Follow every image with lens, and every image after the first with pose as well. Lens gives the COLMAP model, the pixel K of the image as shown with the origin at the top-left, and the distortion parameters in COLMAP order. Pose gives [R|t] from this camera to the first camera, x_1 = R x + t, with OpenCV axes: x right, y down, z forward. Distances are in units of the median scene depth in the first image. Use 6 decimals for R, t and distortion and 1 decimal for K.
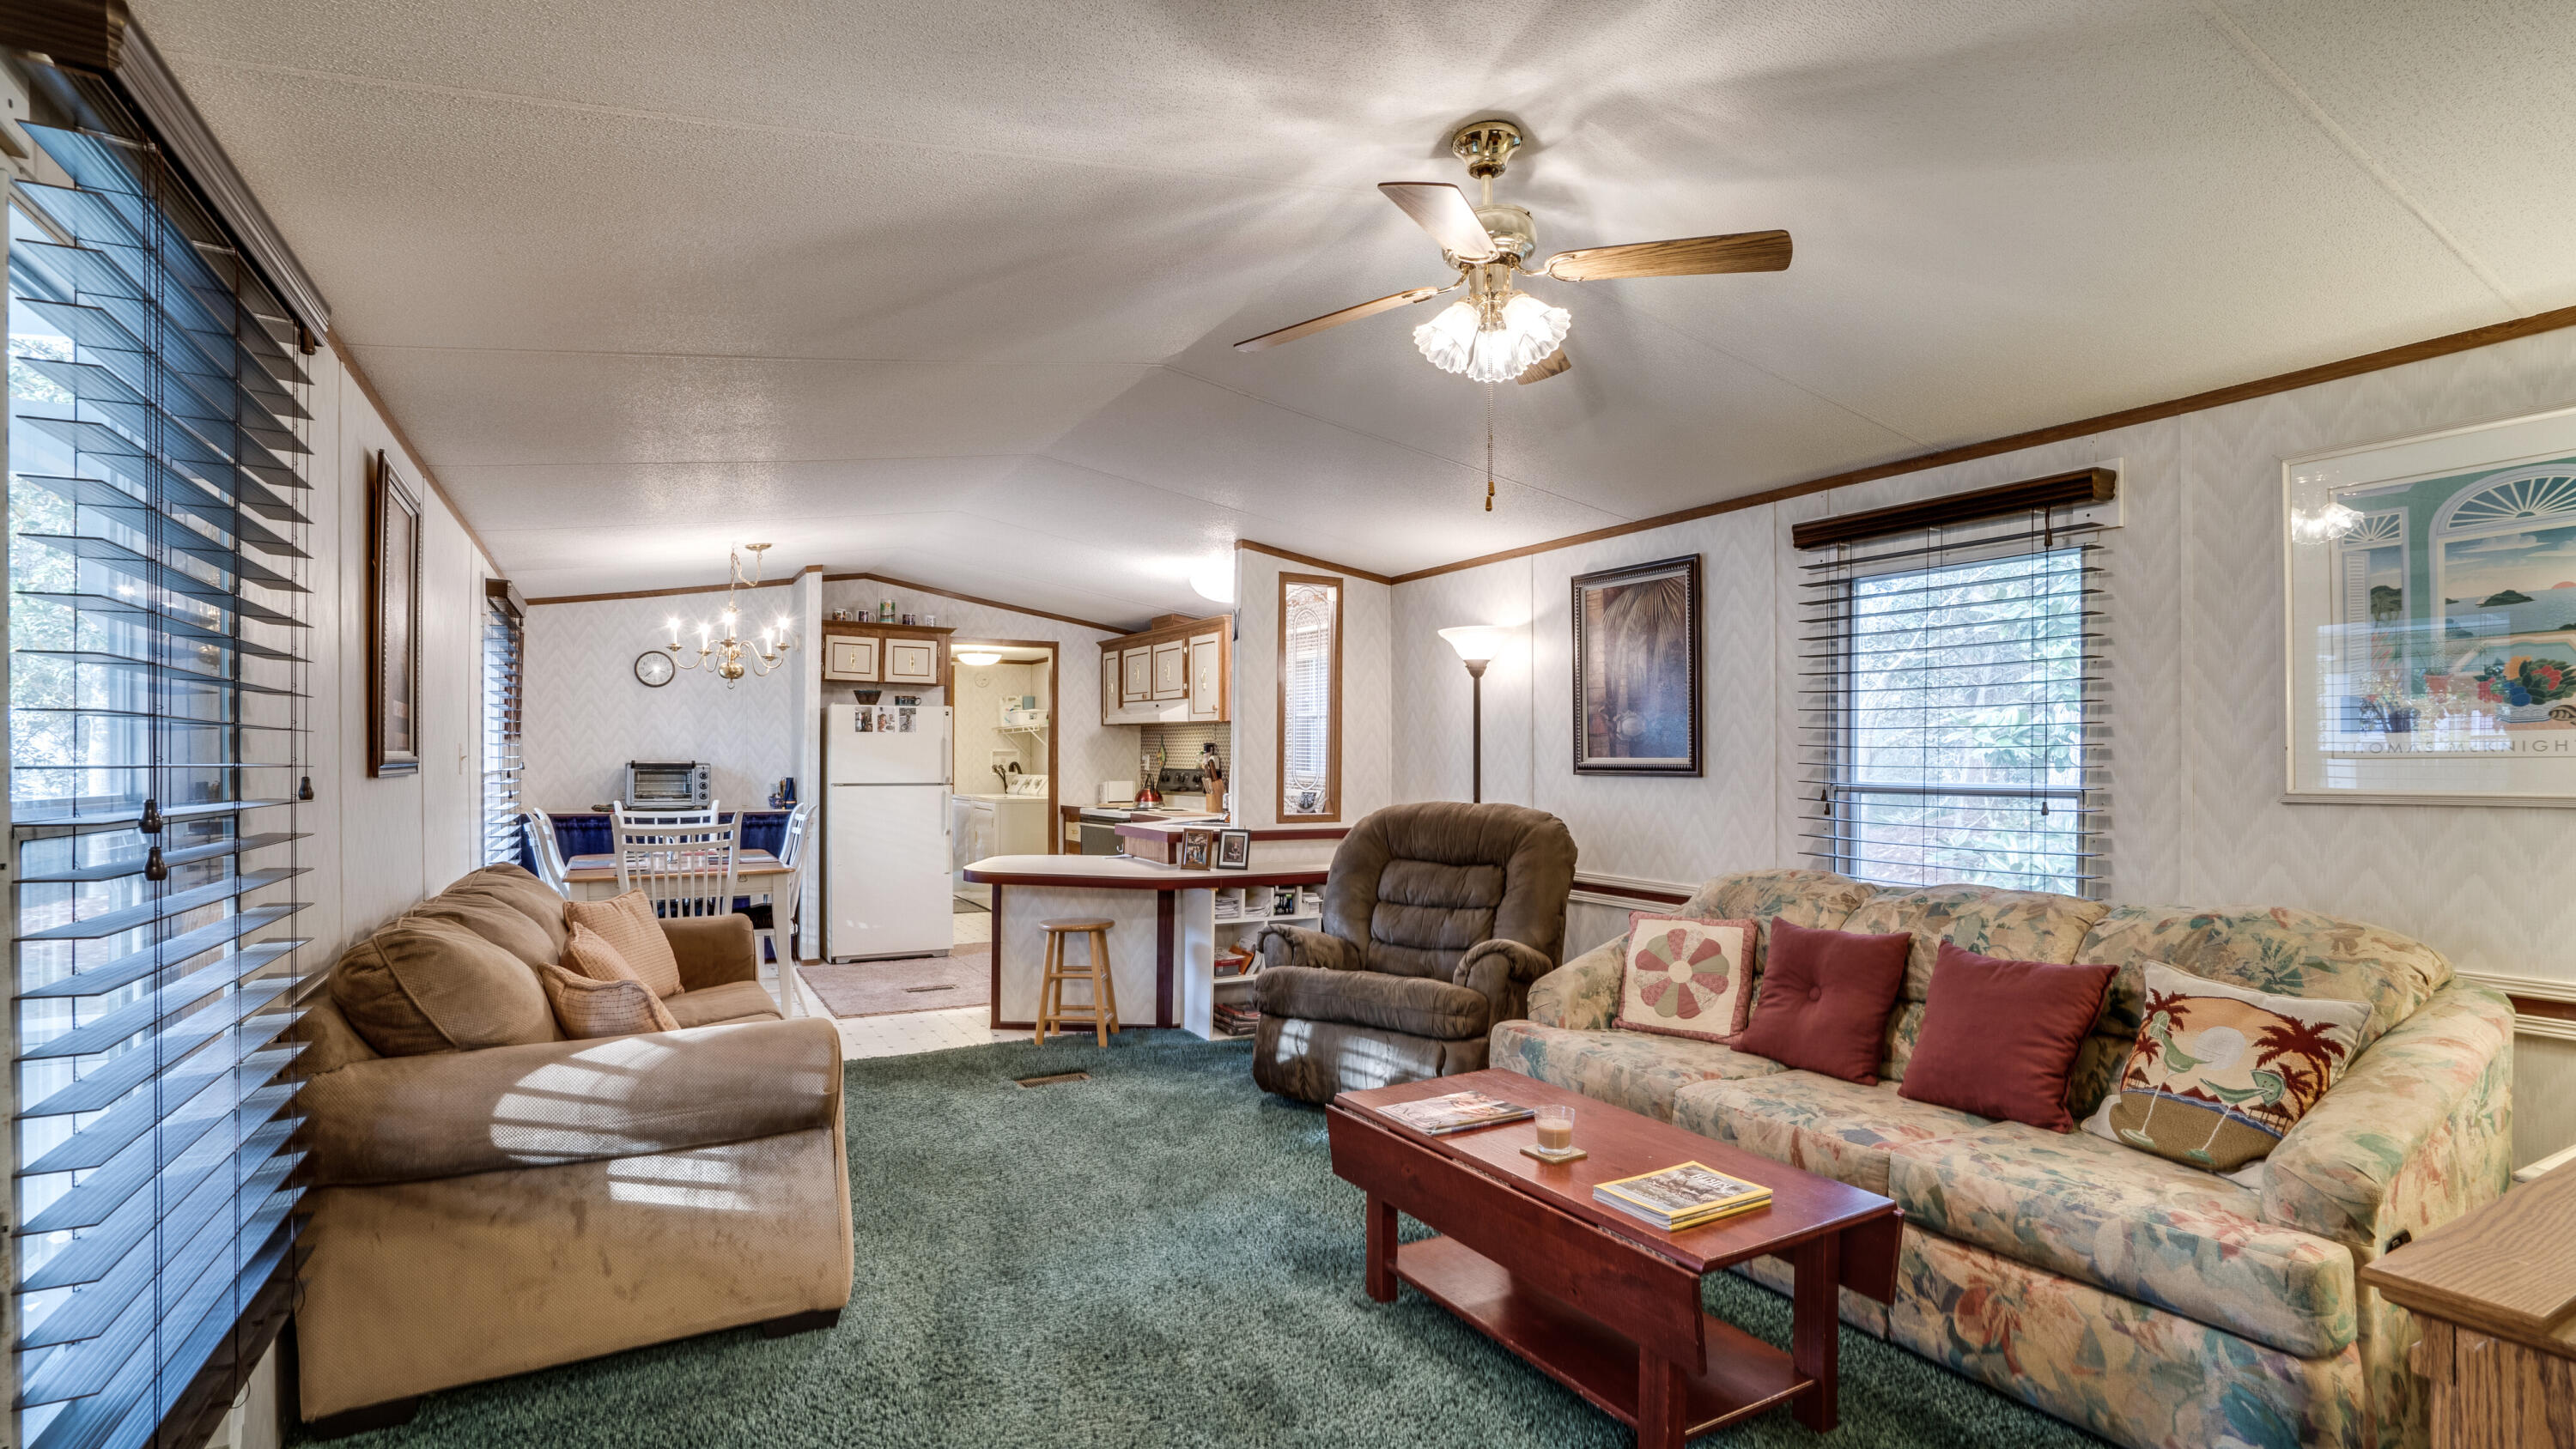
lens RADIAL K [[1199.9, 0, 1265.4], [0, 1199.9, 755.3], [0, 0, 1]] dist [-0.043530, 0.017691]
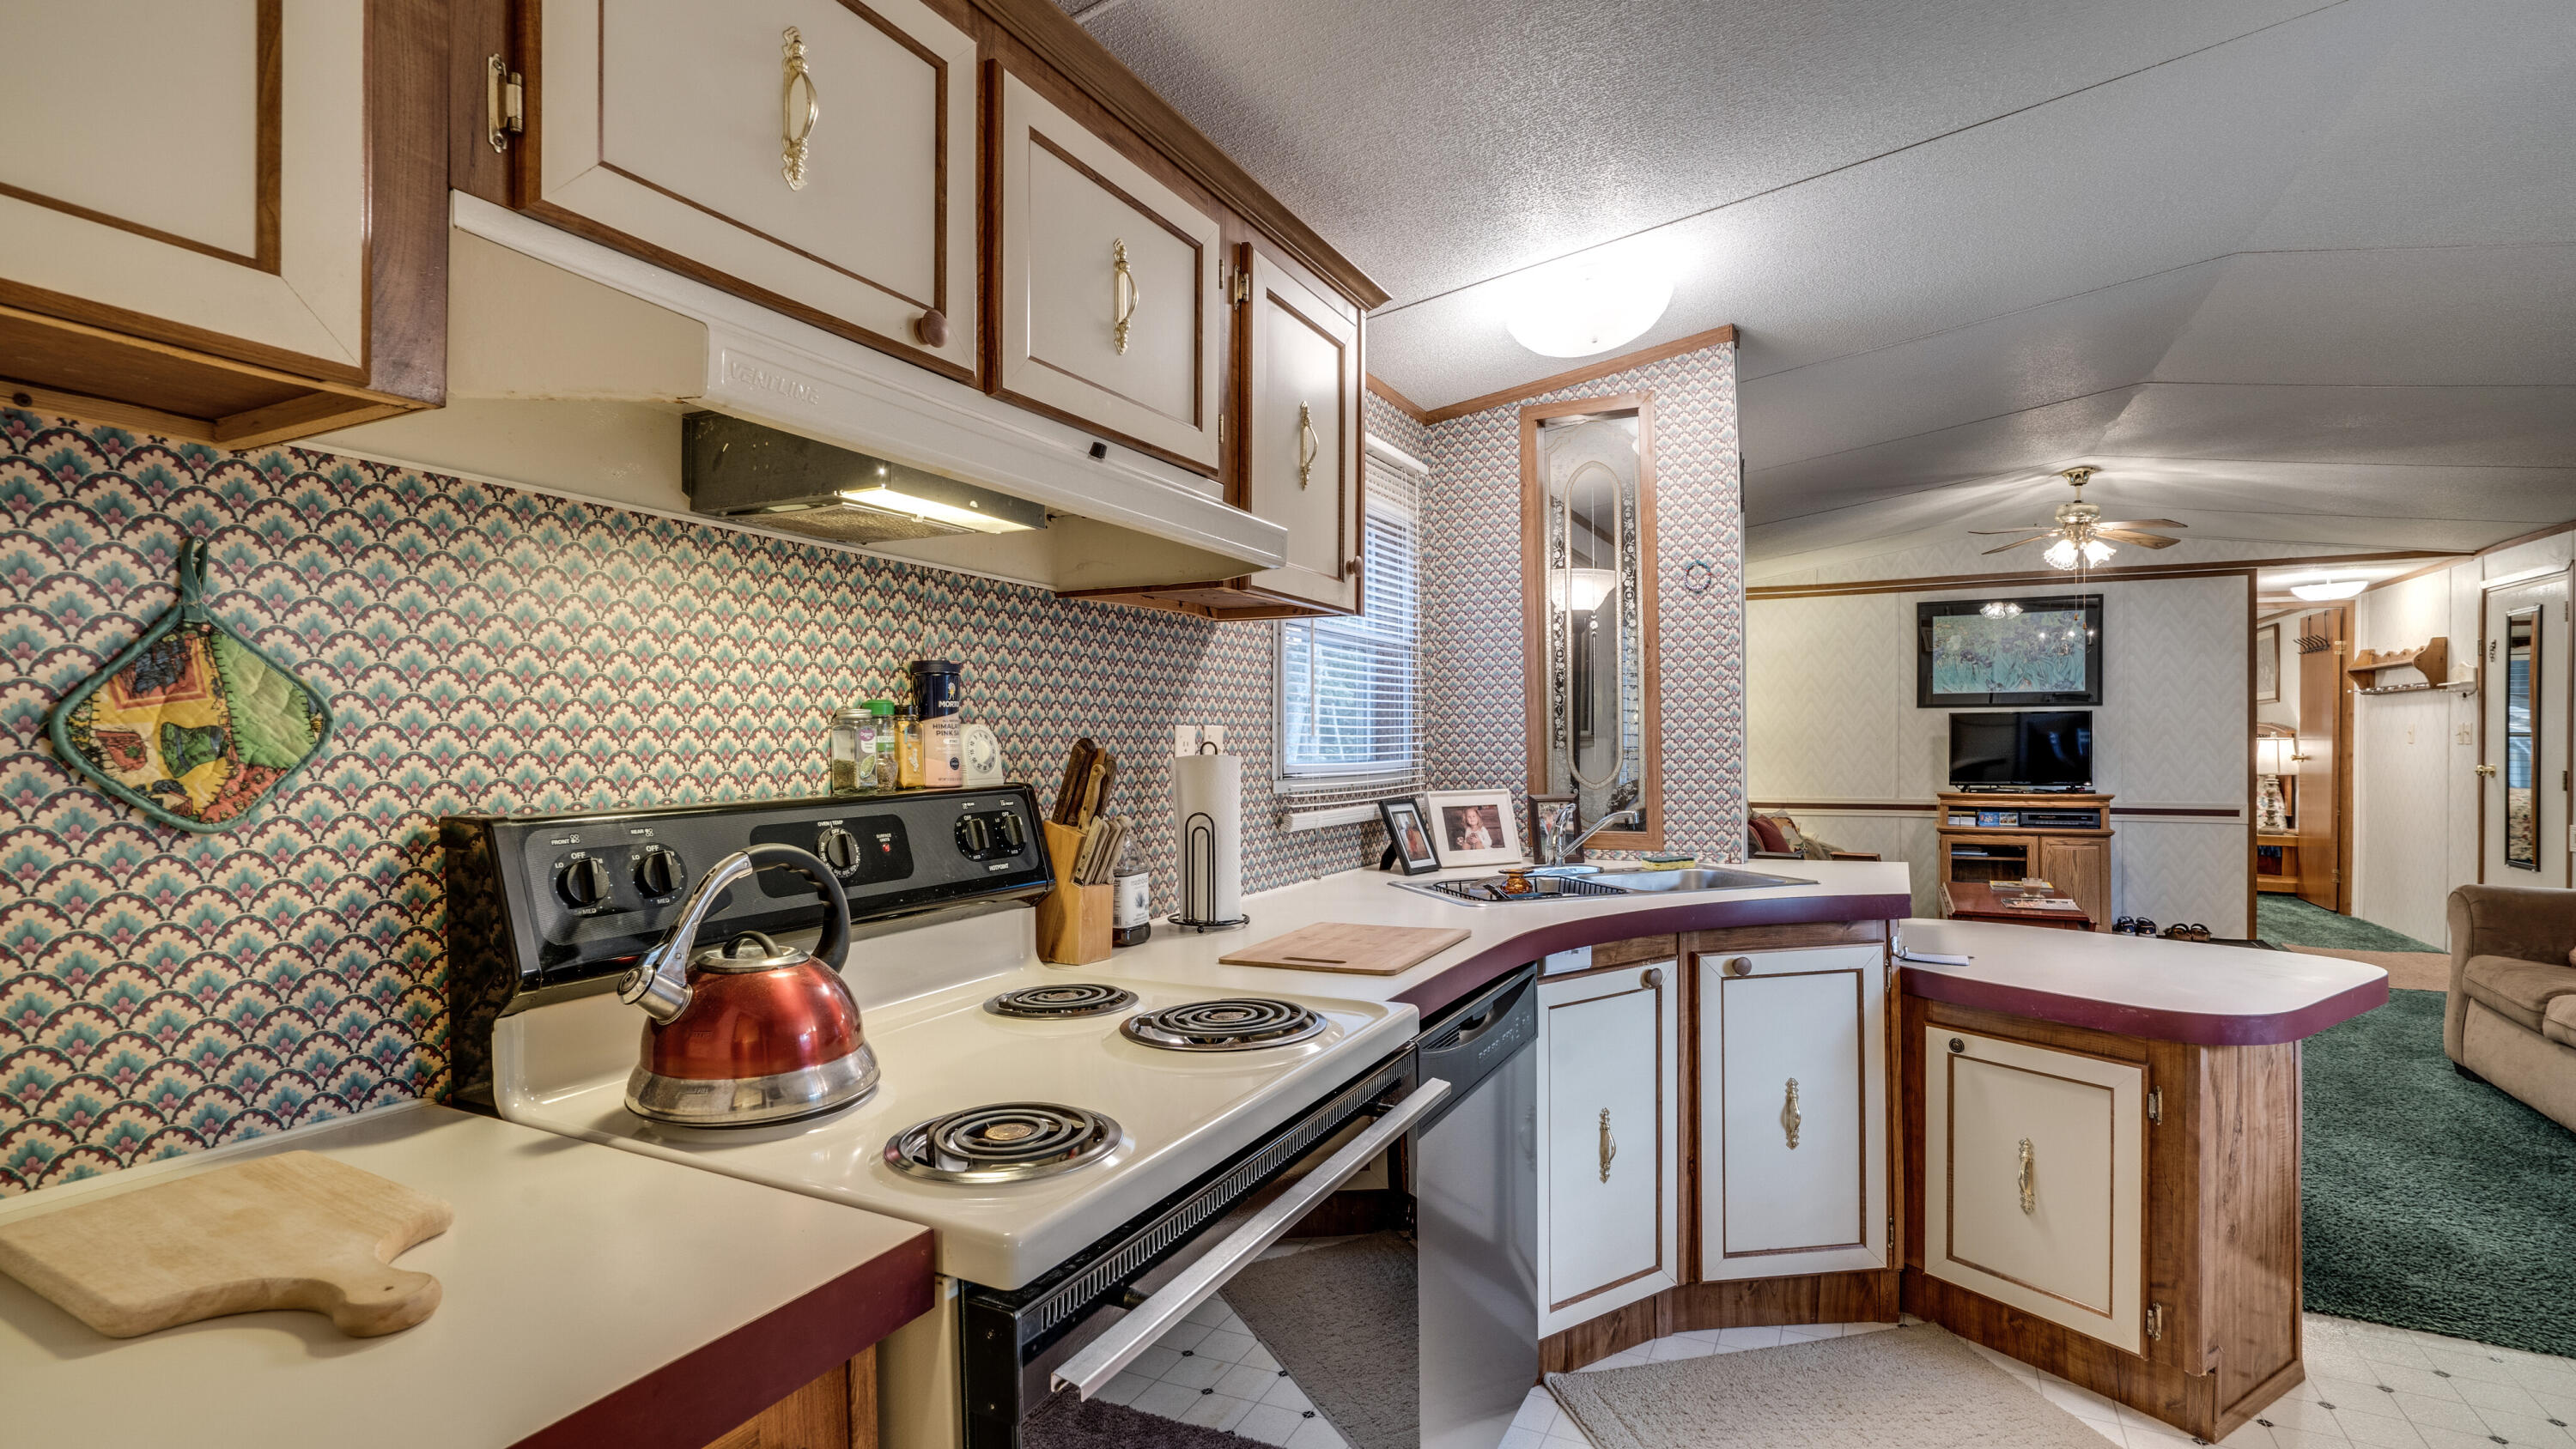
lens RADIAL K [[1199.9, 0, 1280.0], [0, 1199.9, 746.3], [0, 0, 1]] dist [-0.043530, 0.017691]
pose [[-0.565564, -0.007134, 0.824673, -0.476489], [0.002954, 0.999939, 0.010676, 0.004060], [-0.824699, 0.008474, -0.565508, 1.997782]]
